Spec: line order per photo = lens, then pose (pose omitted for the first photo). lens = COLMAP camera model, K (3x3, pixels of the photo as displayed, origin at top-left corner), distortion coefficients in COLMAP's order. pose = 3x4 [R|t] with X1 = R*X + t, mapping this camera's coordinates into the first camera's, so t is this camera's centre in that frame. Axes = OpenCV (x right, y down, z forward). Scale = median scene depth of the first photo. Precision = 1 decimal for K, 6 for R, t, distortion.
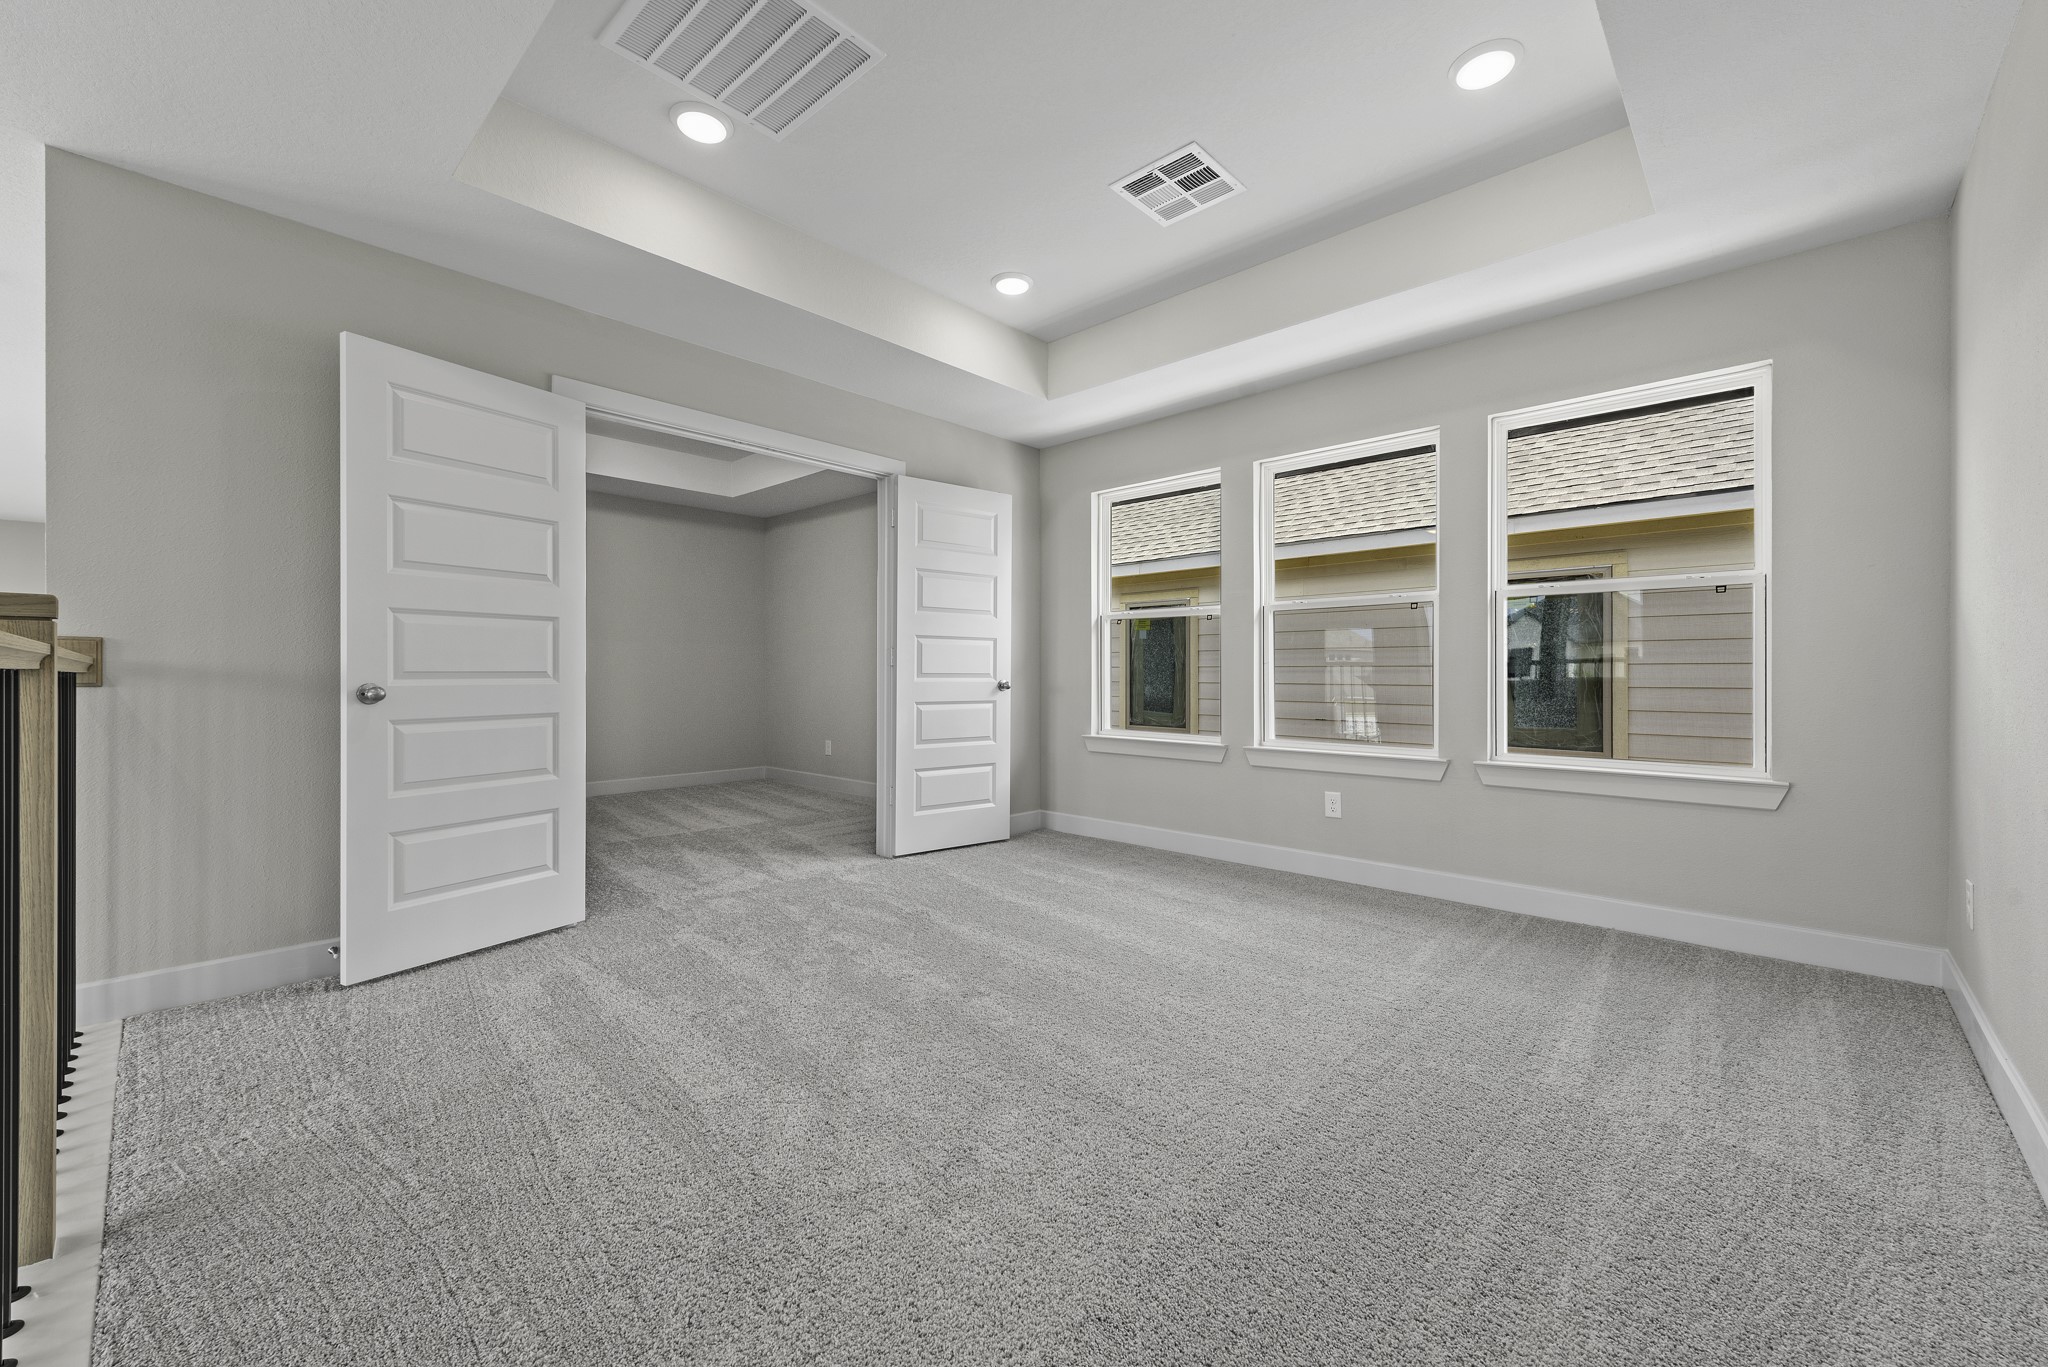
lens RADIAL K [[817.0, 0, 1028.6], [0, 817.0, 678.7], [0, 0, 1]] dist [0.012750, -0.003874]
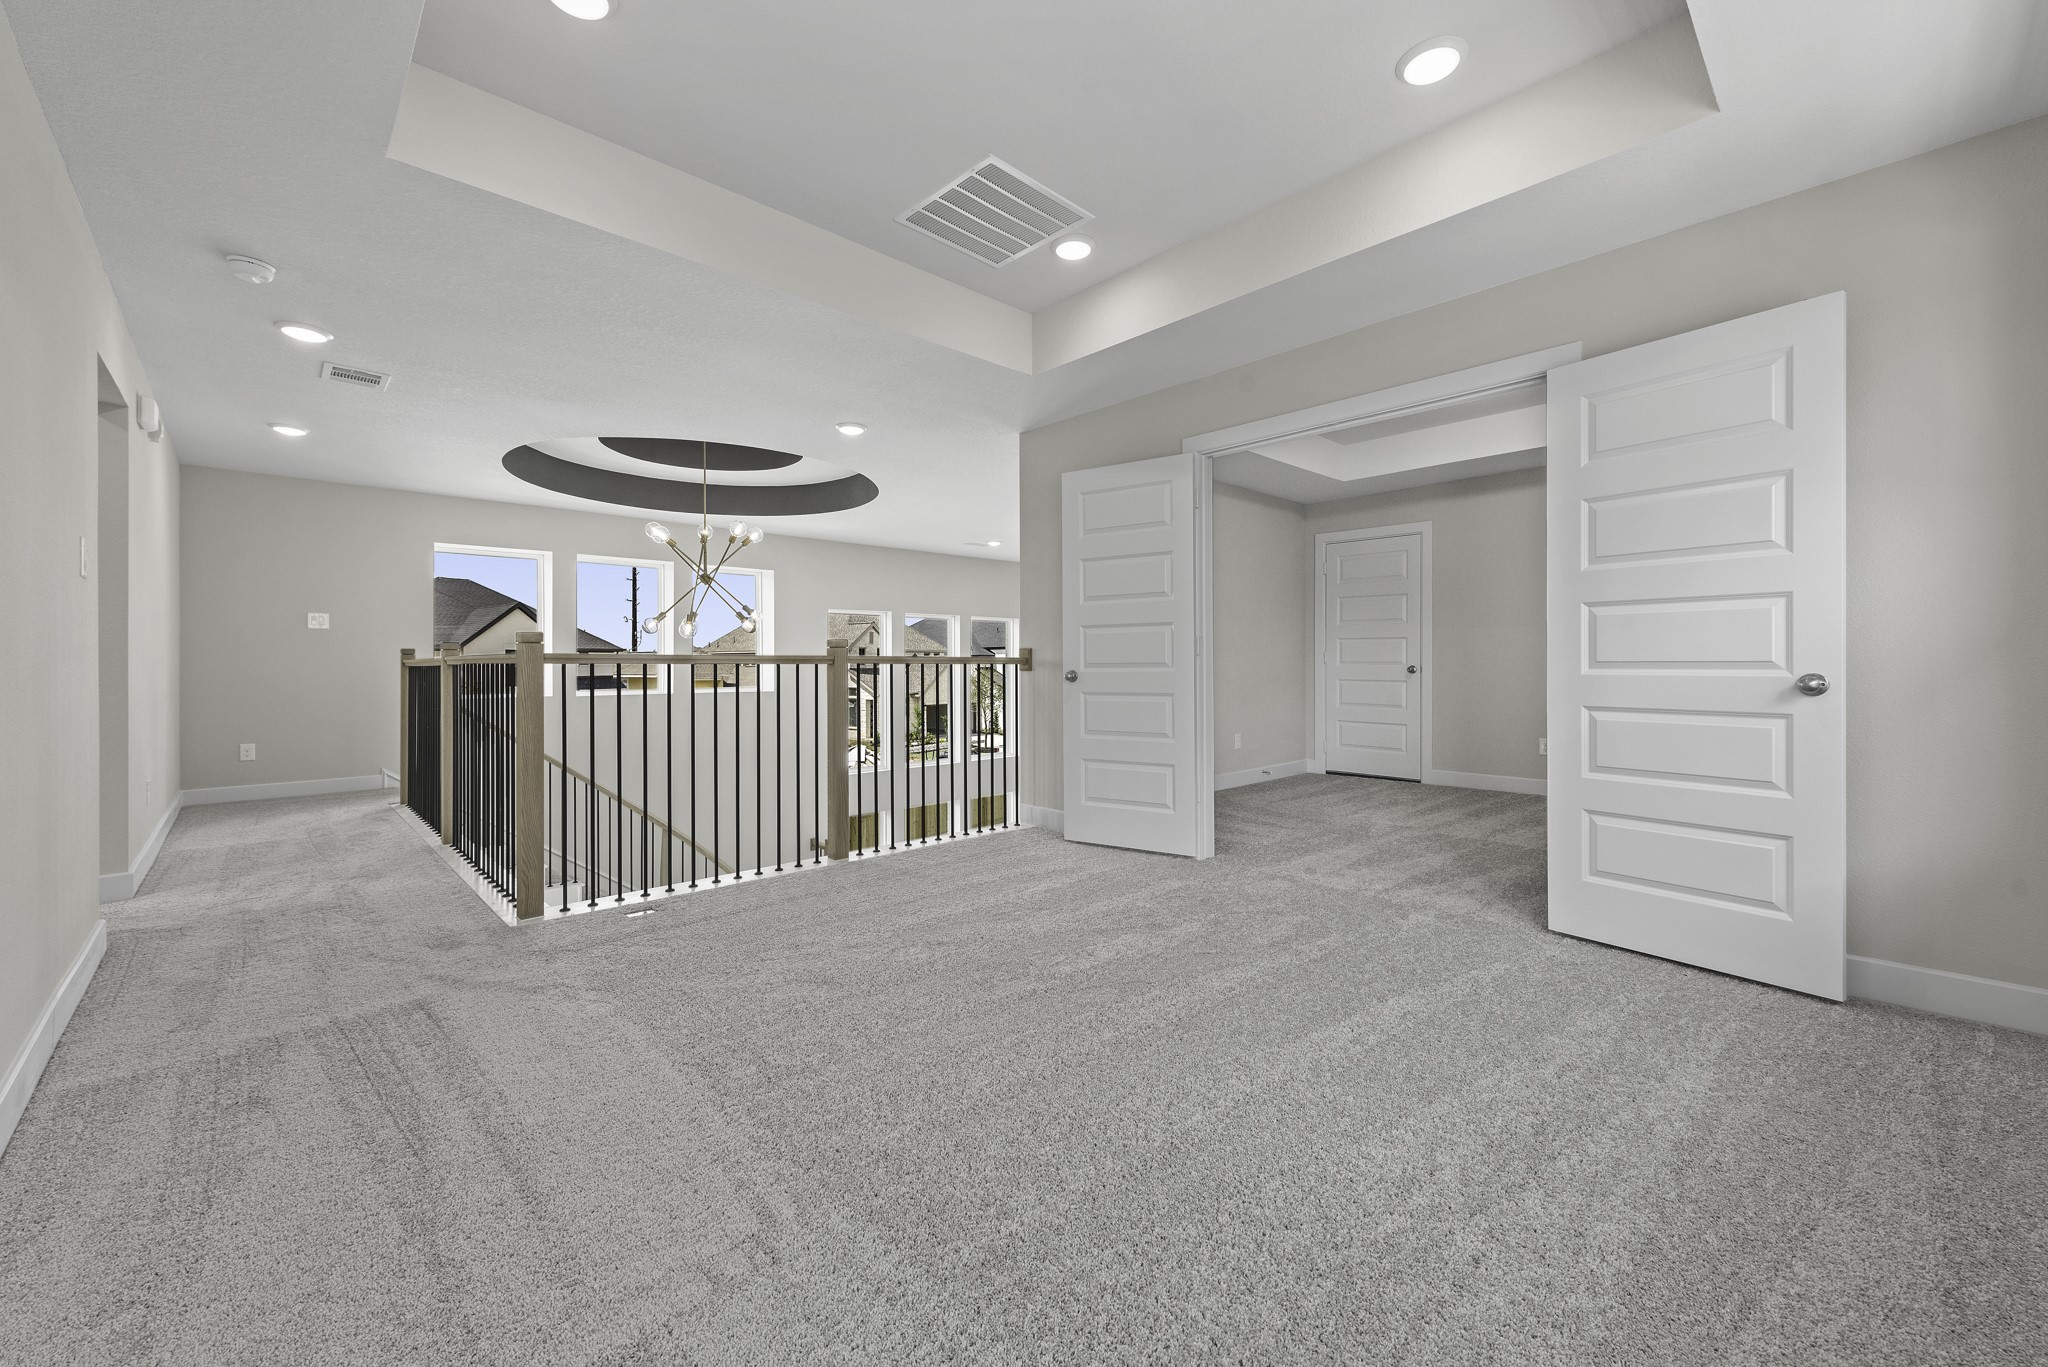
lens RADIAL K [[817.0, 0, 1028.6], [0, 817.0, 678.7], [0, 0, 1]] dist [0.012750, -0.003874]
pose [[-0.079036, 0.016835, -0.996730, 0.695352], [-0.001964, 0.999853, 0.017043, -0.004536], [0.996870, 0.003304, -0.078992, 0.779036]]
